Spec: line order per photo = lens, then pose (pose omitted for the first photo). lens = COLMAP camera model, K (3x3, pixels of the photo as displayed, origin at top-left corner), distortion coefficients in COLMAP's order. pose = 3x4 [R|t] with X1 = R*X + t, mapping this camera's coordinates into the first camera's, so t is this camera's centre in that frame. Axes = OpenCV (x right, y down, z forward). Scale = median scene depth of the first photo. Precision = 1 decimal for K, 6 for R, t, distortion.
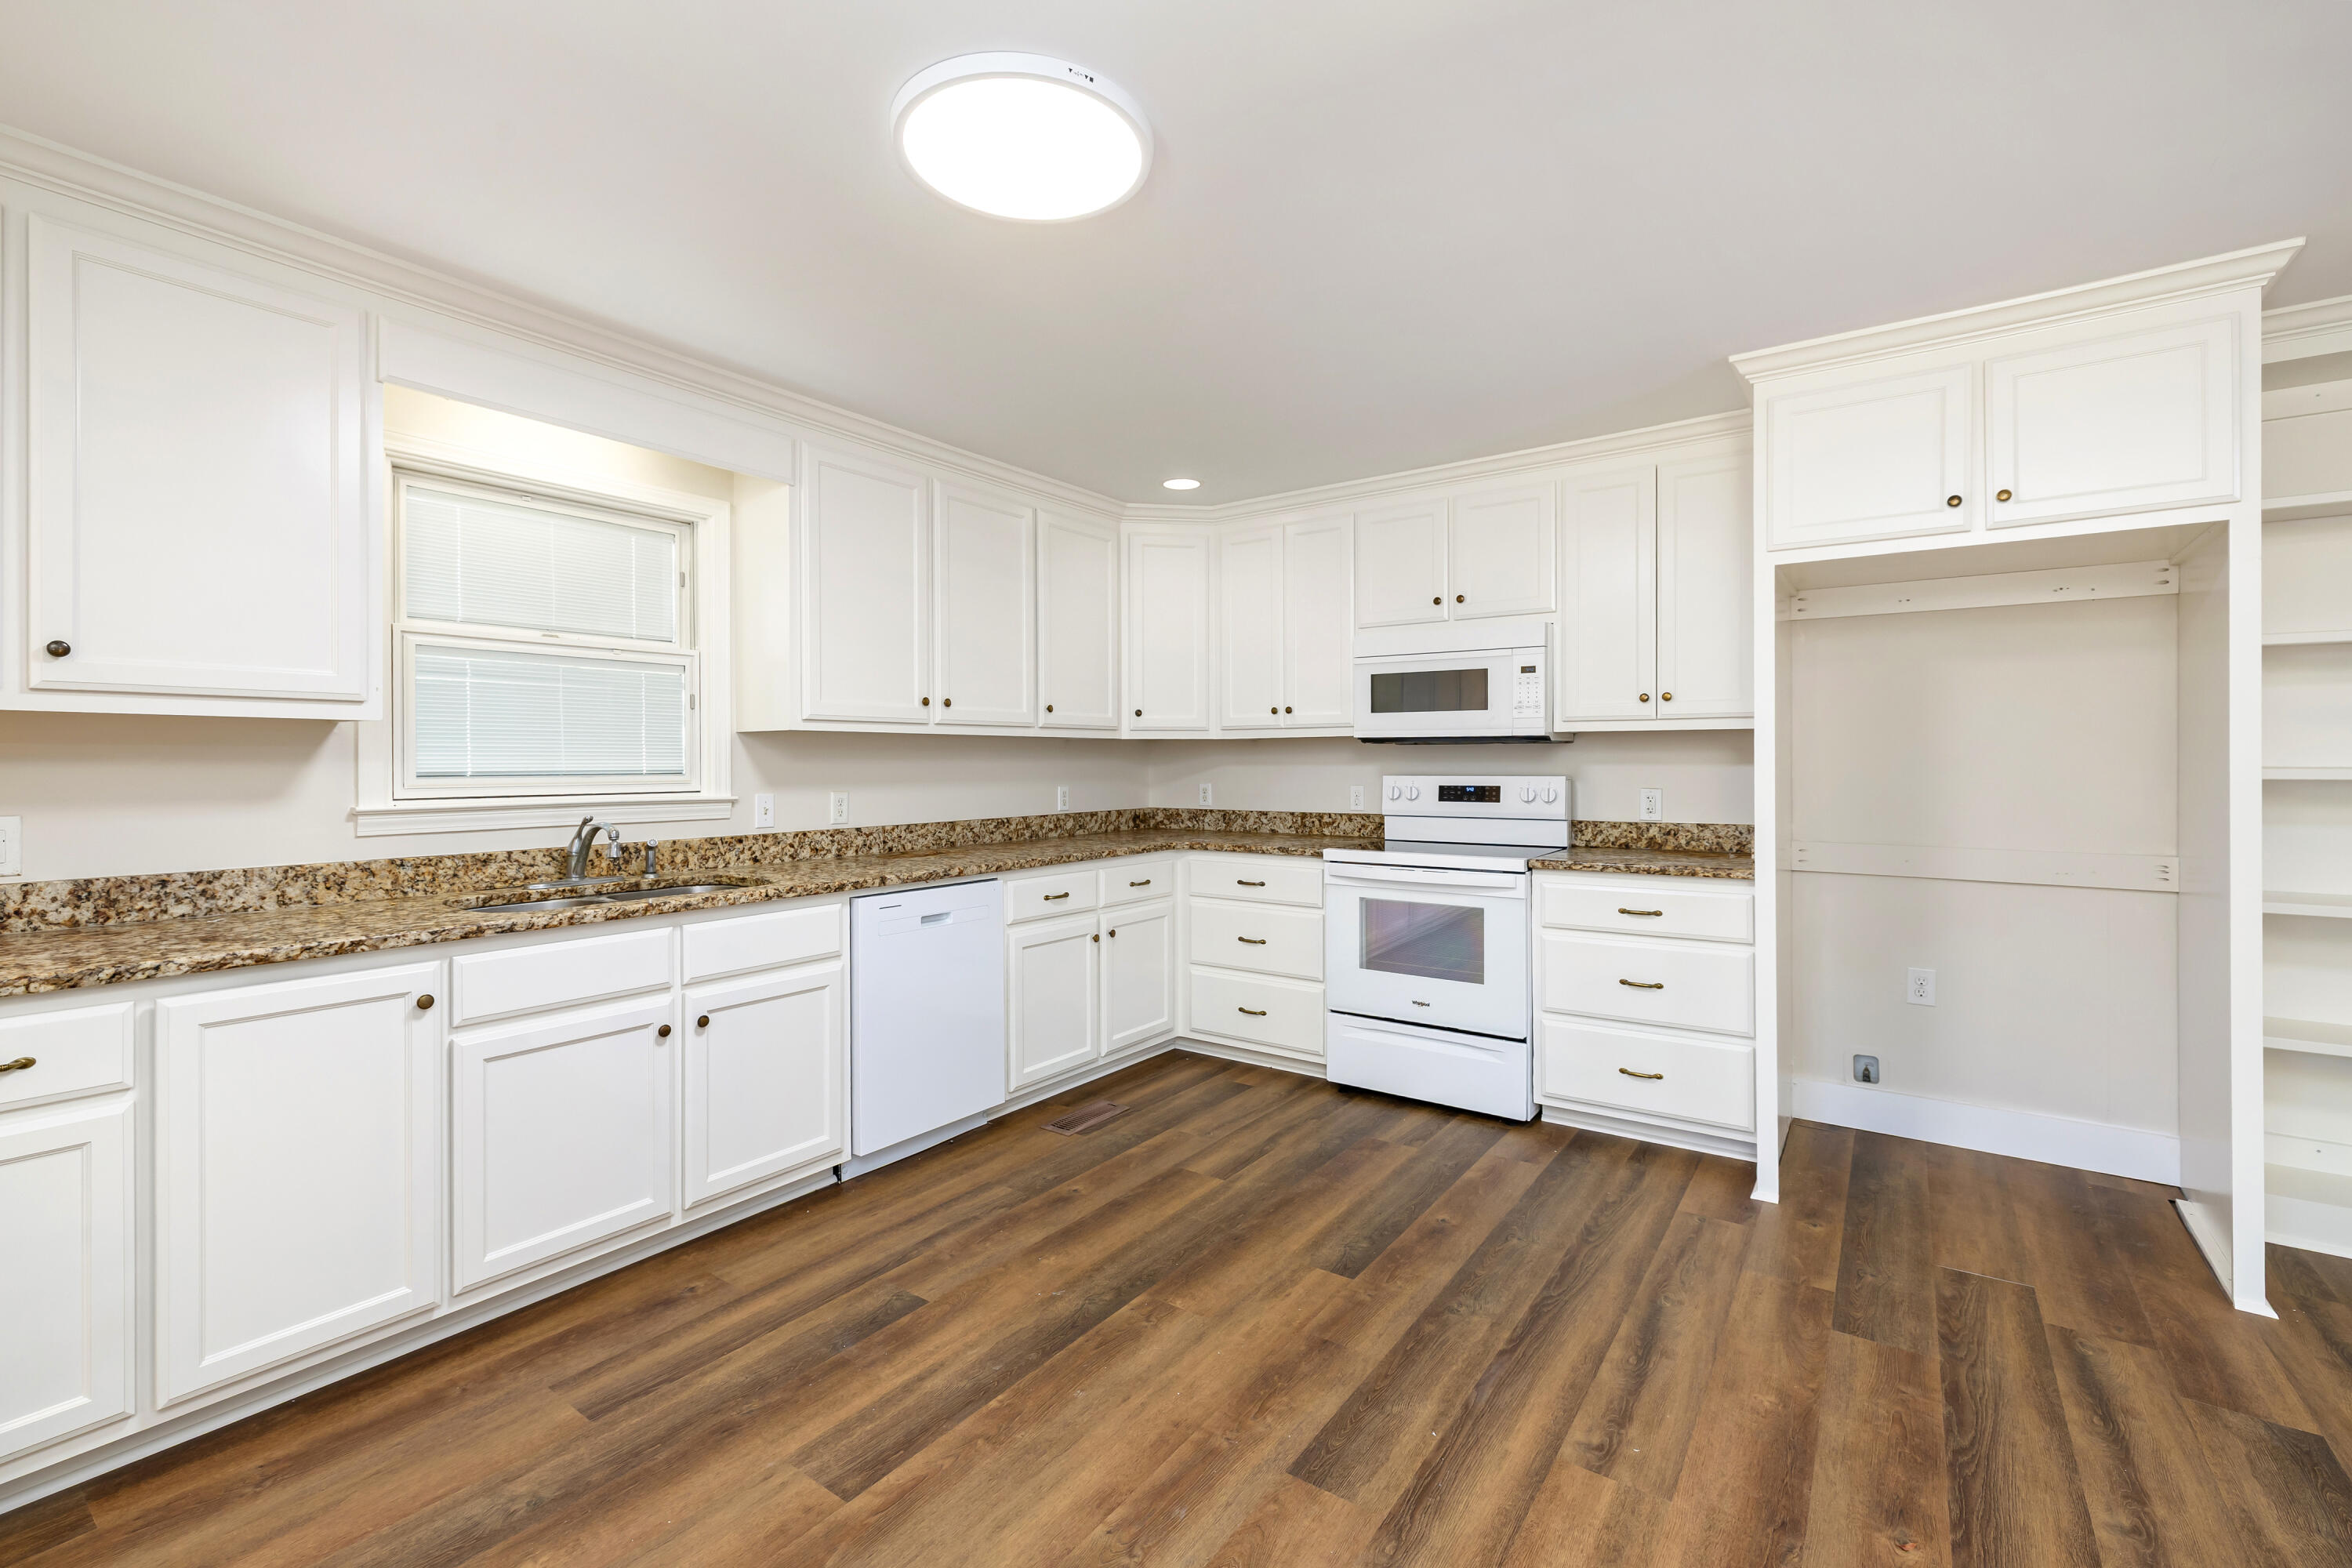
lens RADIAL K [[1011.4, 0, 1171.2], [0, 1011.4, 766.4], [0, 0, 1]] dist [0.000910, -0.000170]
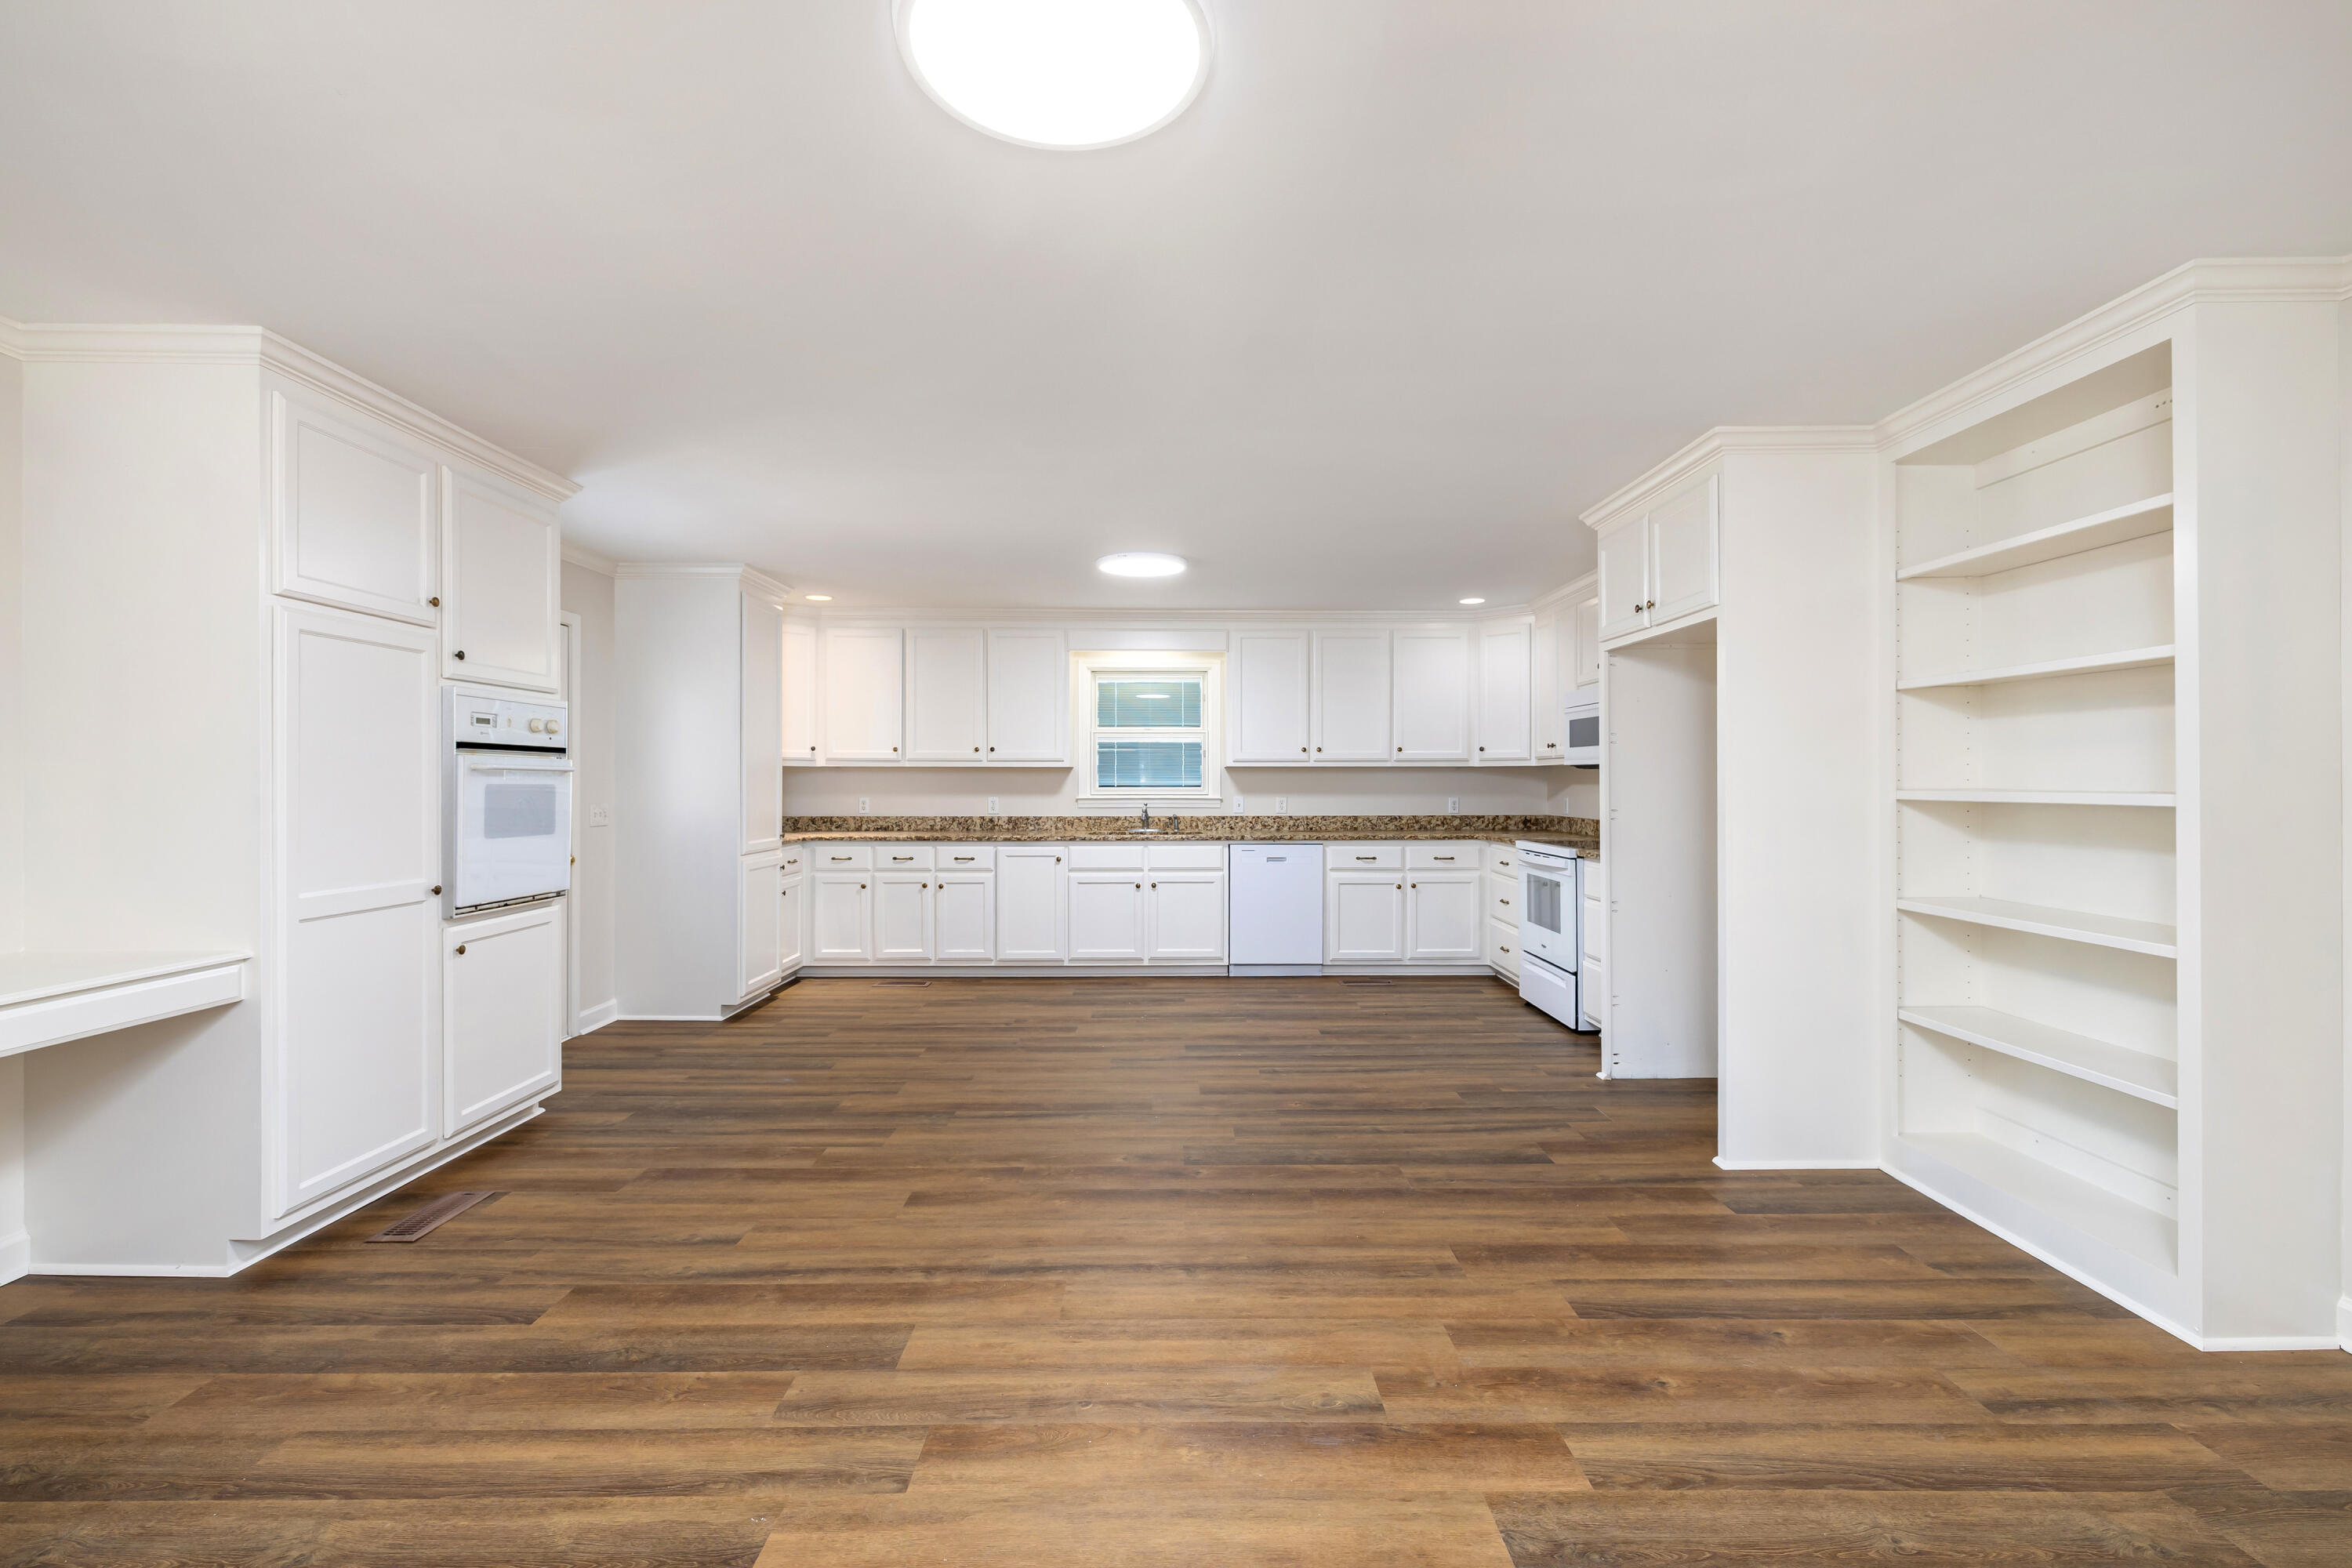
lens RADIAL K [[1011.4, 0, 1180.0], [0, 1011.4, 786.7], [0, 0, 1]] dist [0.000910, -0.000170]
pose [[0.591846, 0.006335, -0.806026, 1.339890], [-0.003947, 0.999980, 0.004961, -0.003728], [0.806041, 0.000245, 0.591859, -0.359899]]
